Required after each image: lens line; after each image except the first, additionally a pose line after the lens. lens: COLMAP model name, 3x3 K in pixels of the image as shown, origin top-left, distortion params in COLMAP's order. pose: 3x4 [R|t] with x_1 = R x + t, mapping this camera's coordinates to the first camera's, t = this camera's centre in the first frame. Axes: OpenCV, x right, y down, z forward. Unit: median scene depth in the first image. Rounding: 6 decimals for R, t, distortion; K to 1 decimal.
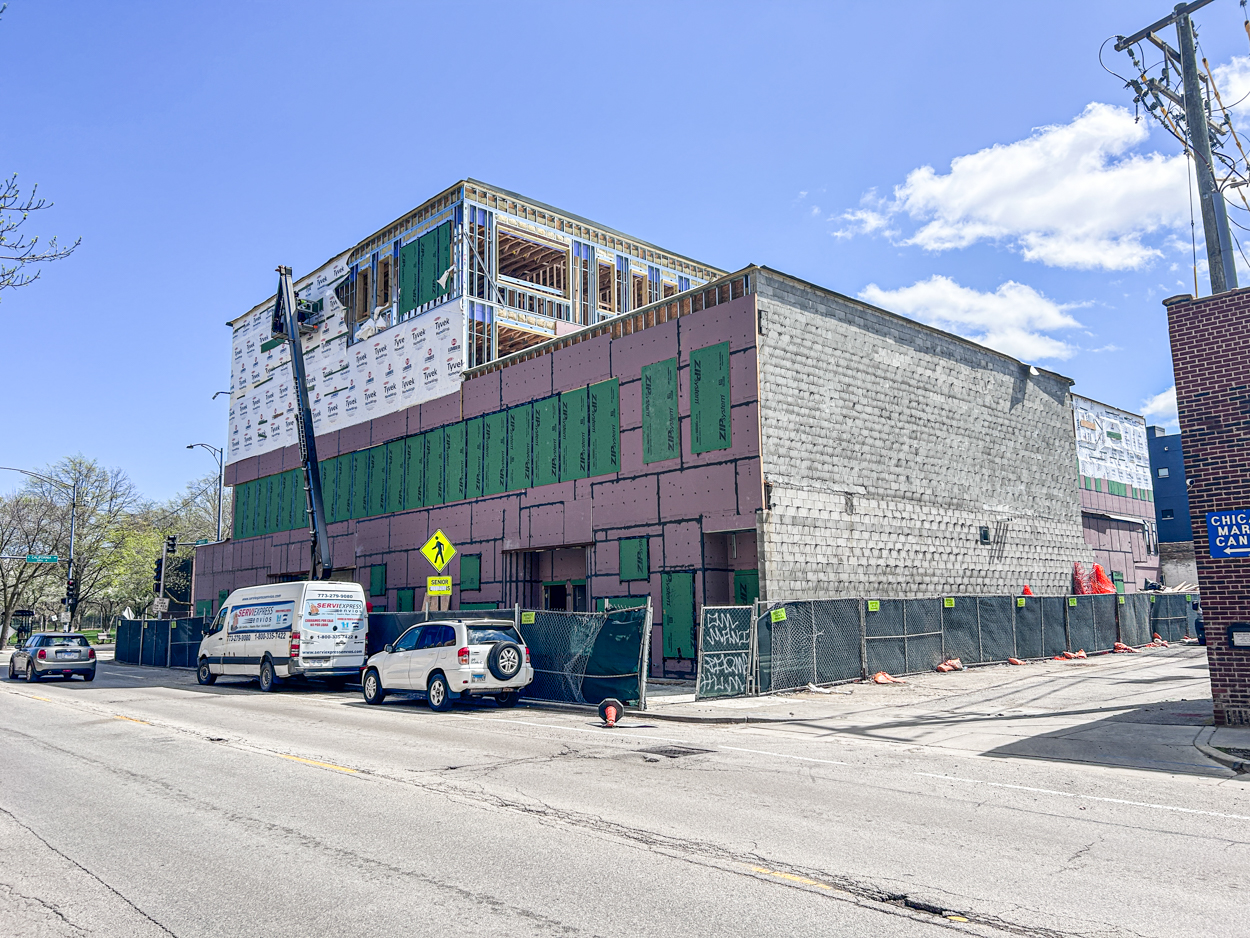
lens RADIAL K [[928.1, 0, 619.6], [0, 928.1, 478.1], [0, 0, 1]] dist [0.044355, -0.015482]
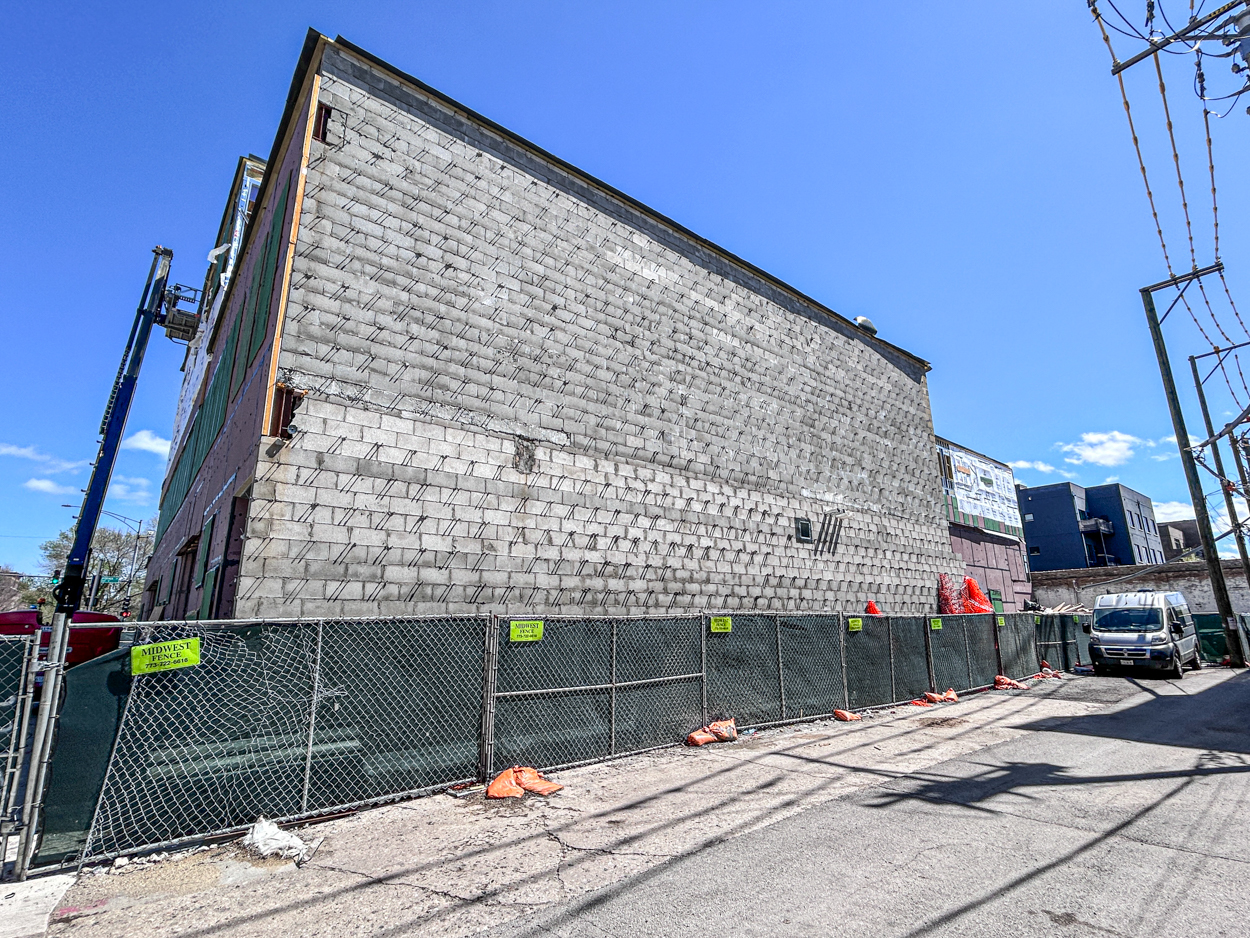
lens RADIAL K [[595.6, 0, 622.5], [0, 595.6, 473.3], [0, 0, 1]] dist [0.010442, -0.000868]
pose [[0.997851, -0.002605, -0.065470, 0.298788], [-0.004130, 0.994722, -0.102525, 0.069739], [0.065392, 0.102575, 0.992574, 0.557864]]
